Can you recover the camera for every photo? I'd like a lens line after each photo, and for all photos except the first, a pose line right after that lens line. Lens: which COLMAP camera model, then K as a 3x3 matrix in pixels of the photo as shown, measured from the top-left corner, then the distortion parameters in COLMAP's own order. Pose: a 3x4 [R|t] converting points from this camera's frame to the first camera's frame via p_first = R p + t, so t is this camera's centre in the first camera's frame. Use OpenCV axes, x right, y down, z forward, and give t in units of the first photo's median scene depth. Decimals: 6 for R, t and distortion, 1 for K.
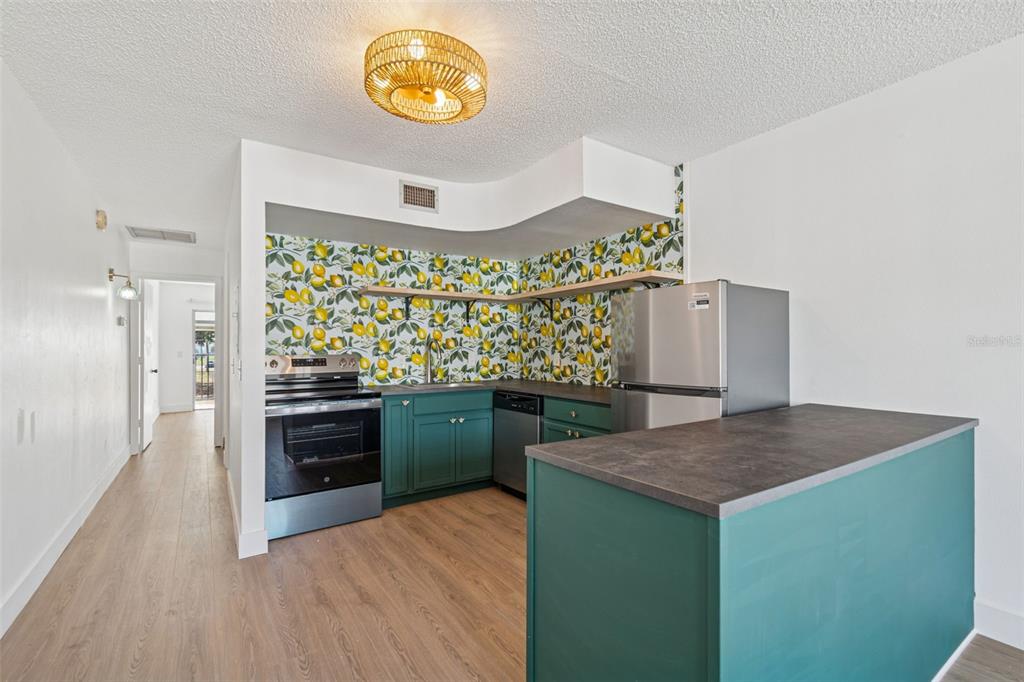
lens RADIAL K [[463.2, 0, 508.4], [0, 463.2, 357.0], [0, 0, 1]] dist [0.018732, -0.000485]
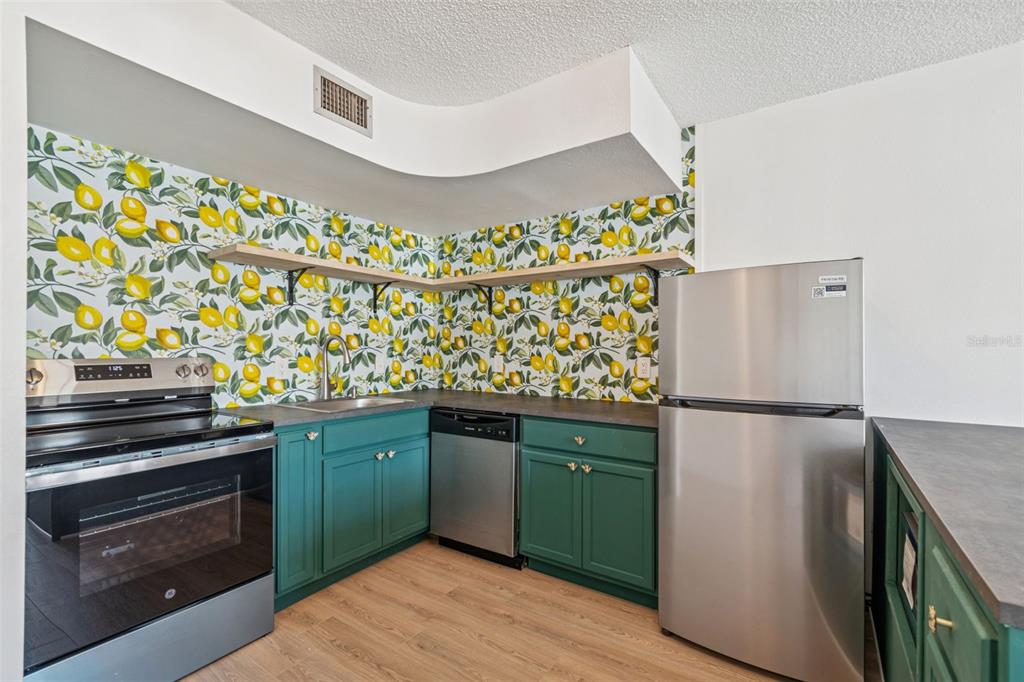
lens RADIAL K [[463.2, 0, 508.4], [0, 463.2, 357.0], [0, 0, 1]] dist [0.018732, -0.000485]
pose [[0.929266, 0.001500, 0.369409, -0.182362], [-0.000148, 0.999993, -0.003689, -0.003953], [-0.369412, 0.003373, 0.929259, 0.283047]]
